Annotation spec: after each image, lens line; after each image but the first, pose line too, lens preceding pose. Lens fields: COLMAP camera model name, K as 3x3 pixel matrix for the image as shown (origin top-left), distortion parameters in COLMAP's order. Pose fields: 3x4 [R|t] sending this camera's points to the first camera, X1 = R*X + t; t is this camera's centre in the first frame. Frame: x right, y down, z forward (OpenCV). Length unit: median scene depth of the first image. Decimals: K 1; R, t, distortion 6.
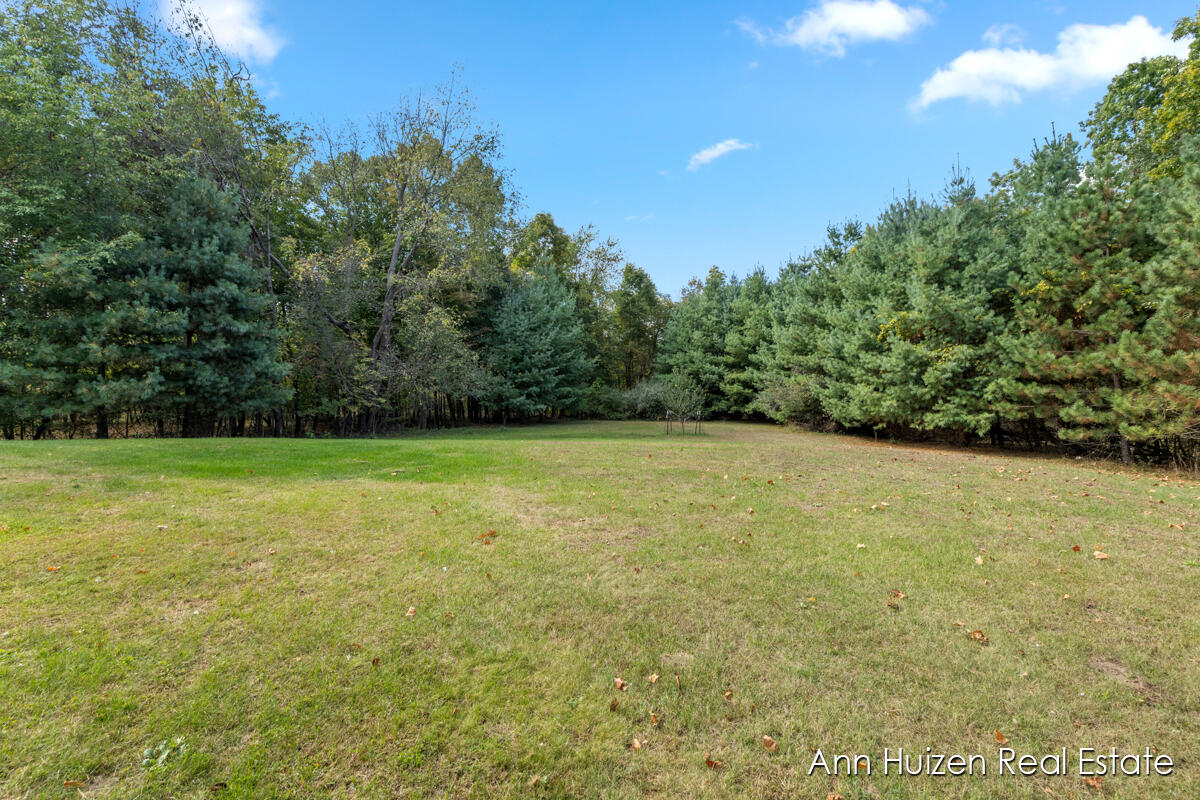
lens RADIAL K [[538.1, 0, 608.1], [0, 538.1, 397.6], [0, 0, 1]] dist [0.001755, -0.000004]
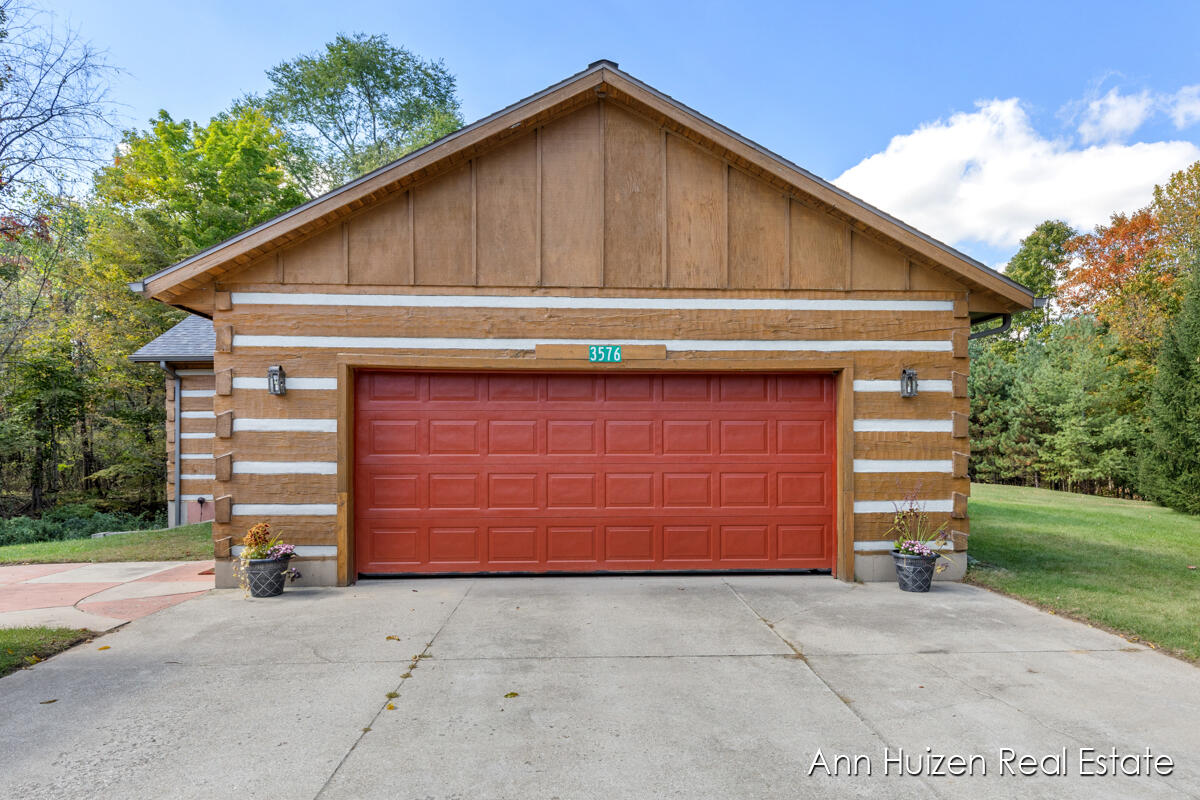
lens RADIAL K [[760.5, 0, 621.4], [0, 760.5, 460.0], [0, 0, 1]] dist [-0.001986, 0.003888]
pose [[0.918473, -0.001321, 0.395482, -0.734704], [-0.005263, 0.999865, 0.015562, -0.017411], [-0.395449, -0.016375, 0.918342, -0.548503]]
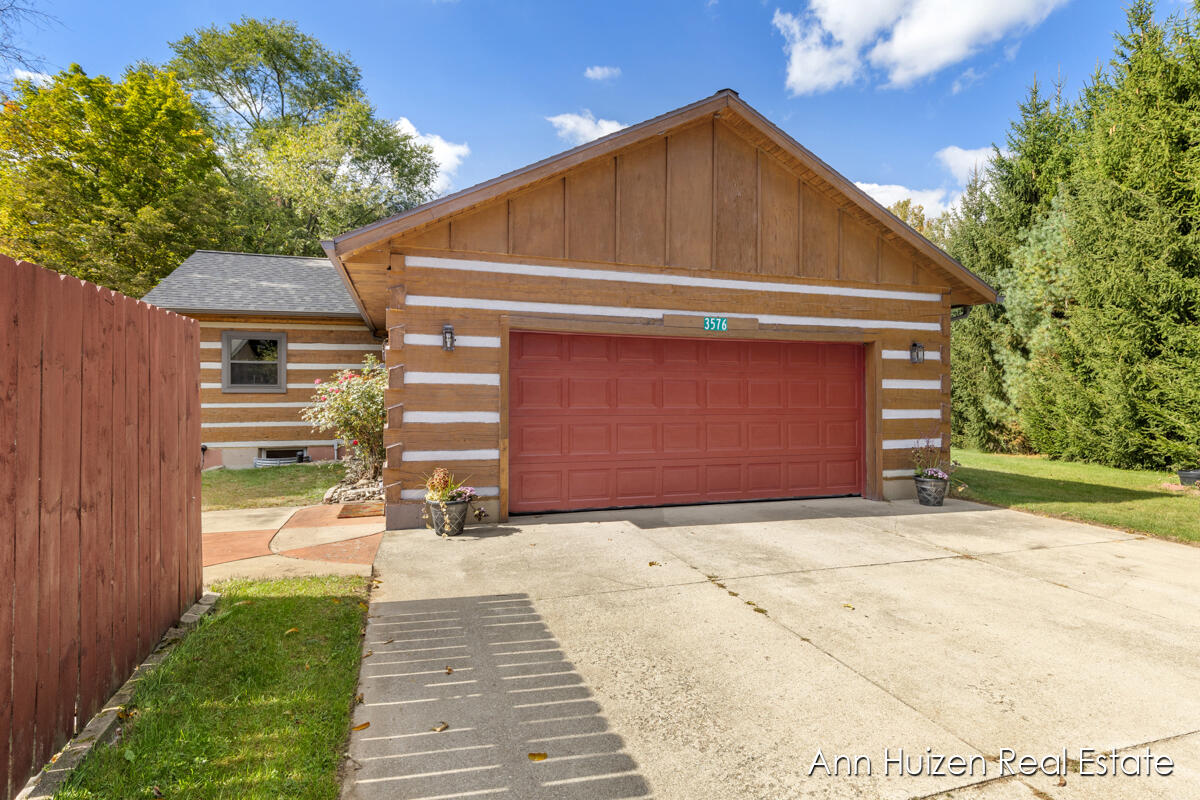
lens RADIAL K [[620.6, 0, 616.5], [0, 620.6, 401.7], [0, 0, 1]] dist [-0.000632, -0.002993]
pose [[0.783951, 0.003480, 0.620813, -0.803945], [-0.009498, 0.999934, 0.006388, -0.017883], [-0.620750, -0.010904, 0.783933, -0.505284]]
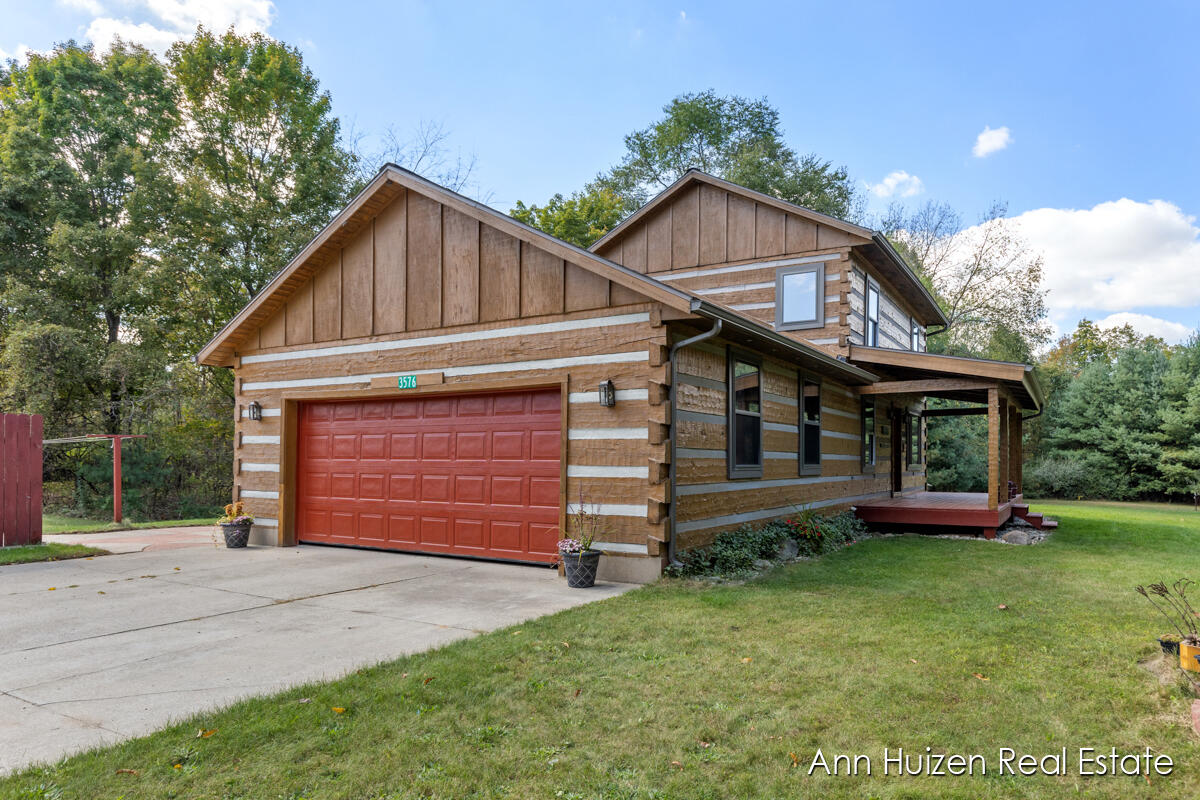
lens RADIAL K [[760.5, 0, 613.0], [0, 760.5, 458.5], [0, 0, 1]] dist [-0.001986, 0.003888]
pose [[0.980721, 0.011650, -0.195065, -0.555716], [-0.013069, 0.999897, -0.005992, -0.015600], [0.194975, 0.008425, 0.980772, -0.599151]]
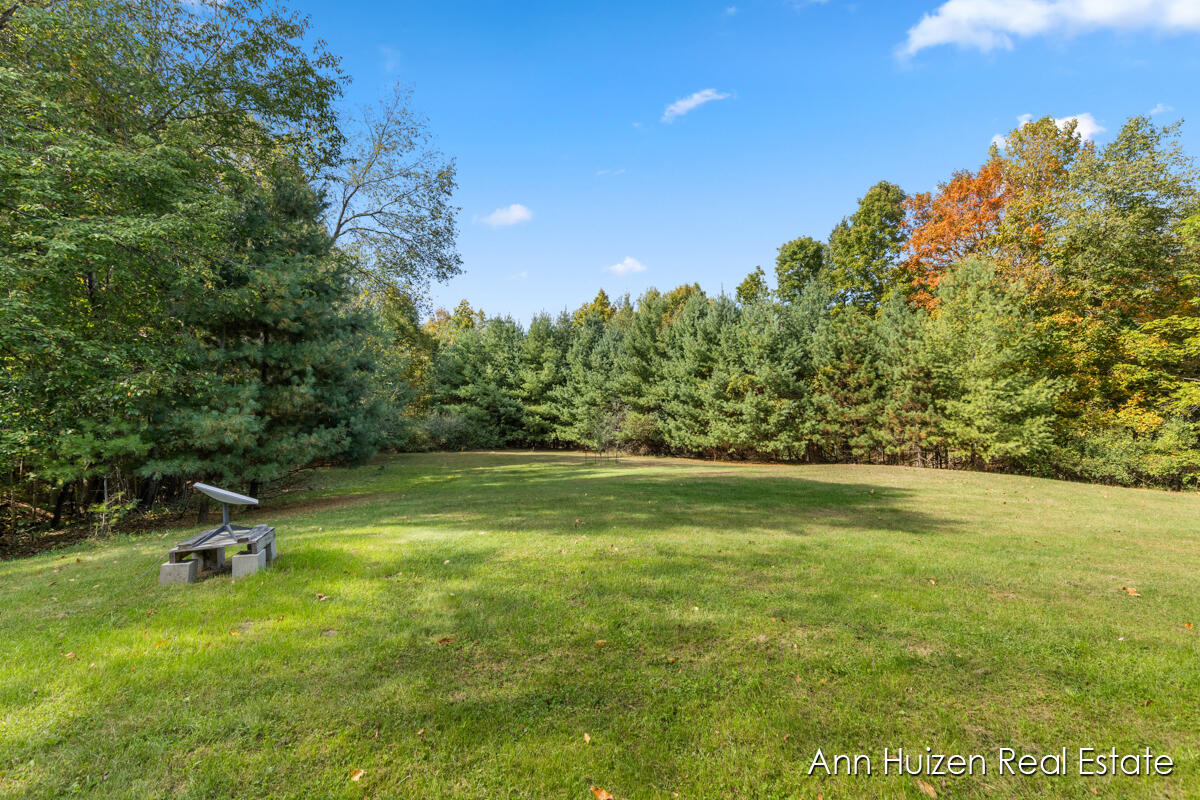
lens RADIAL K [[538.1, 0, 605.2], [0, 538.1, 401.0], [0, 0, 1]] dist [0.001755, -0.000004]
pose [[0.778346, 0.021374, 0.627472, -0.410857], [0.002343, 0.999314, -0.036948, -0.017177], [-0.627831, 0.030228, 0.777762, 0.036931]]
